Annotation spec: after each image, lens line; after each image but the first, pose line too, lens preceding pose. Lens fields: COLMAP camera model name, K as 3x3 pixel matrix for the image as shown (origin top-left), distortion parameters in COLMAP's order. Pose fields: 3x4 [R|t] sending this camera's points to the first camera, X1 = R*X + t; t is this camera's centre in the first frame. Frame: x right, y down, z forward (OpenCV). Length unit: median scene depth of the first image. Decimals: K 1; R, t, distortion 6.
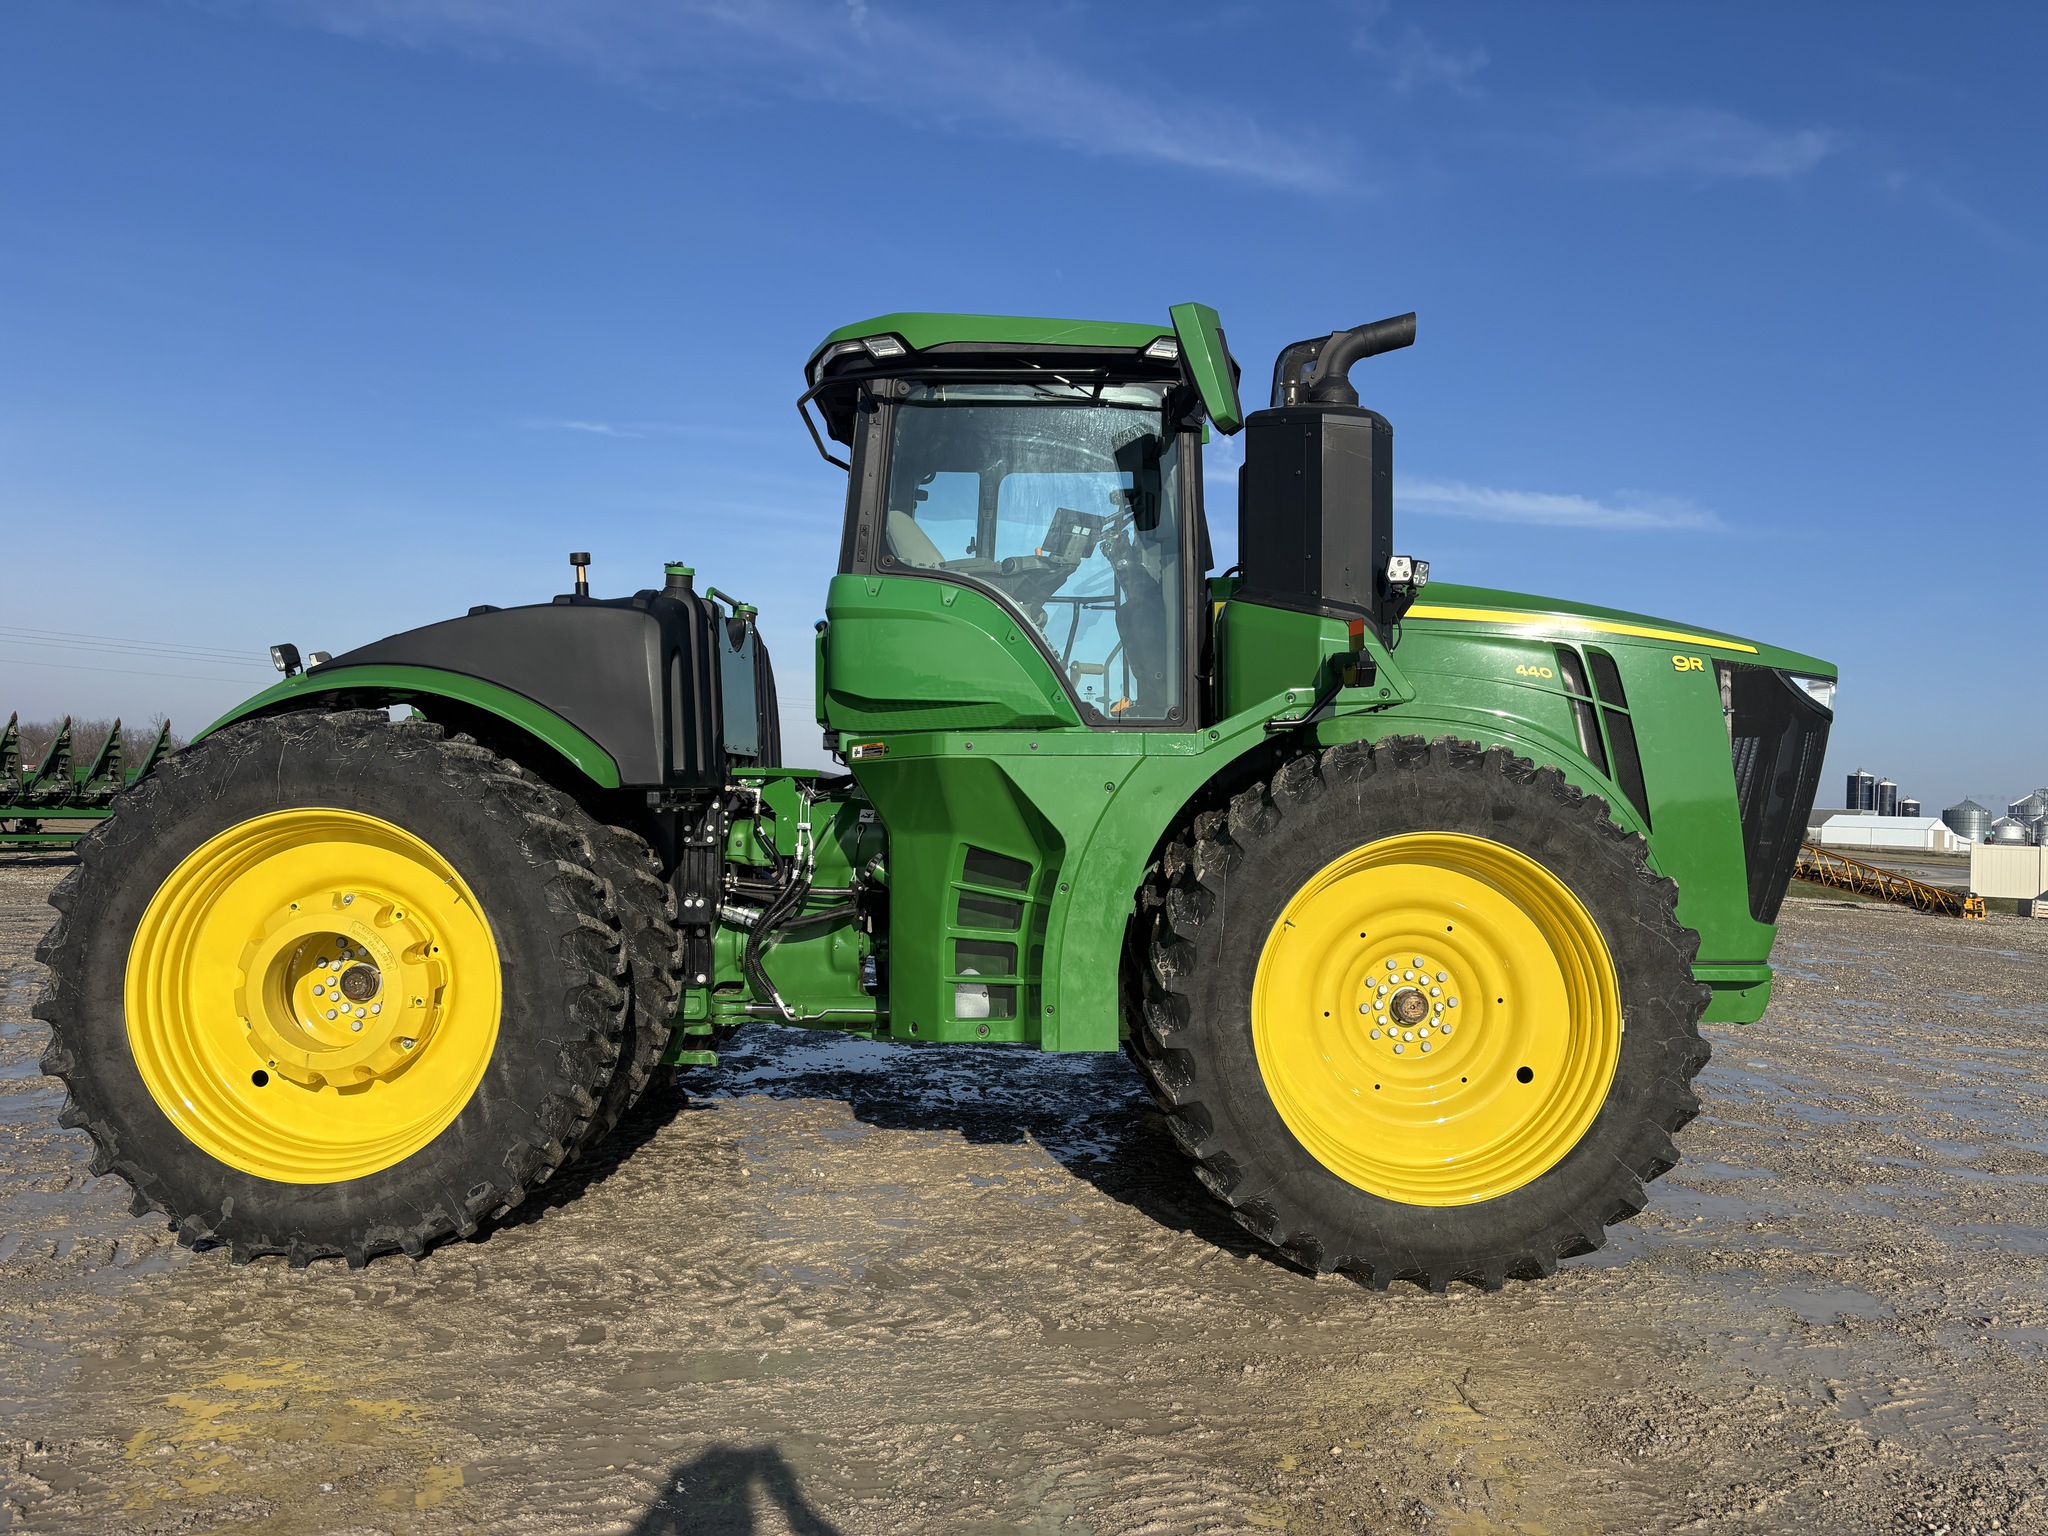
lens RADIAL K [[1625.3, 0, 1025.7], [0, 1625.3, 713.8], [0, 0, 1]] dist [0.006909, 0.002658]
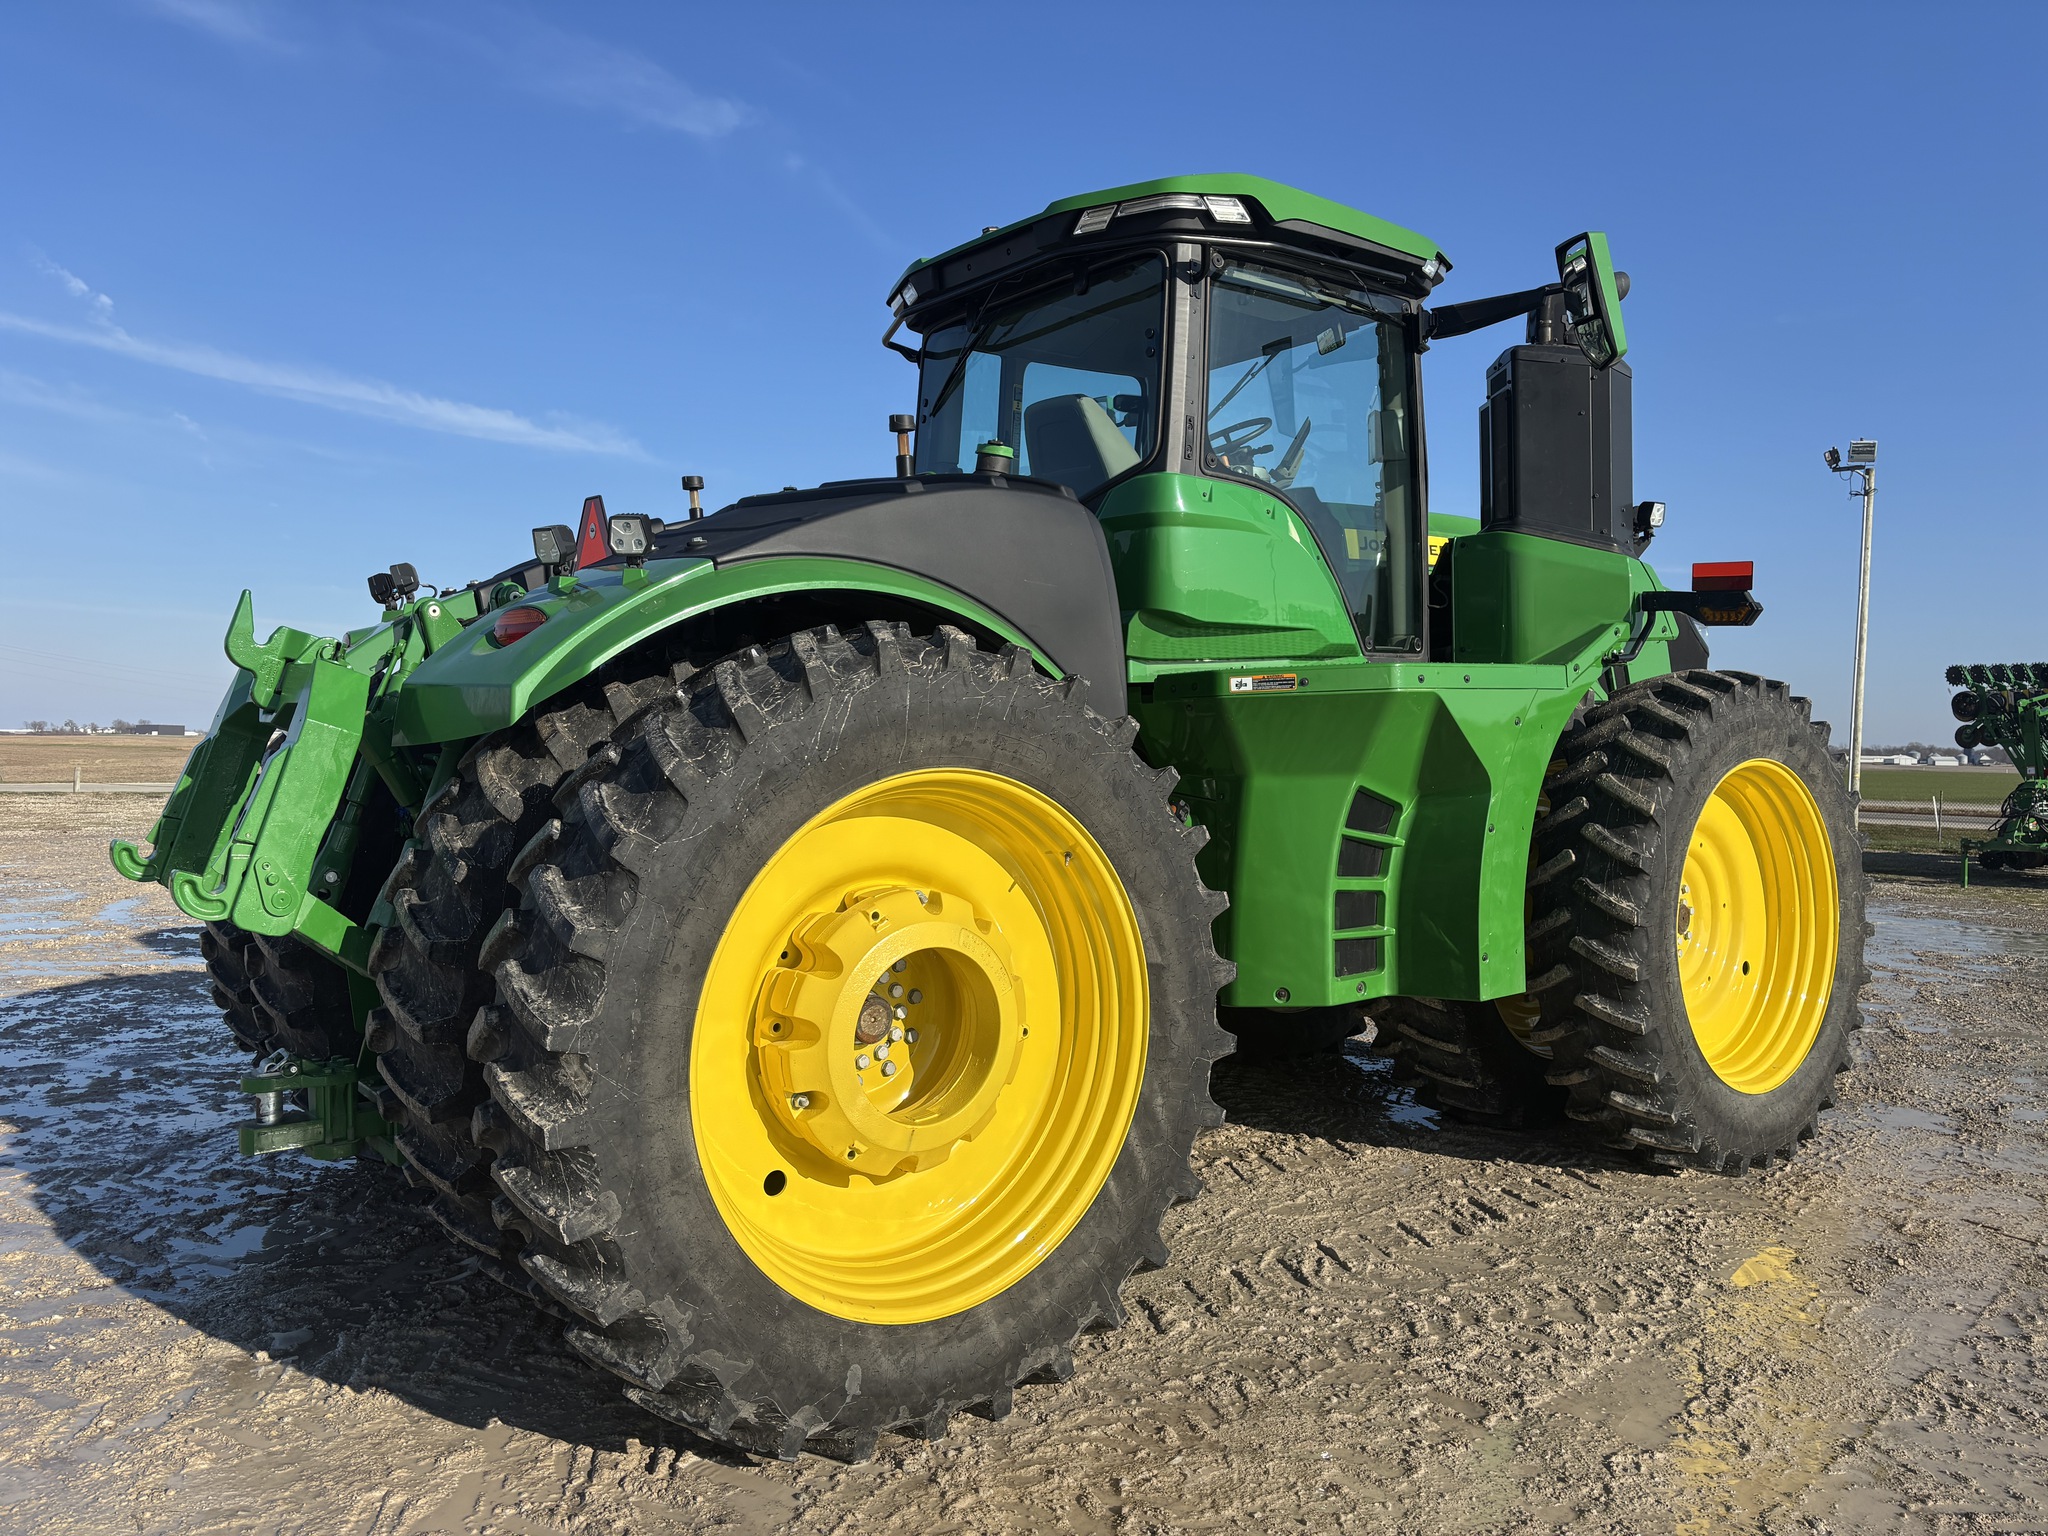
lens RADIAL K [[1625.3, 0, 1025.7], [0, 1625.3, 713.8], [0, 0, 1]] dist [0.006909, 0.002658]
pose [[0.777883, -0.010111, 0.628328, -0.836750], [-0.021930, 0.998825, 0.043222, 0.005184], [-0.628026, -0.047400, 0.776747, 0.457167]]
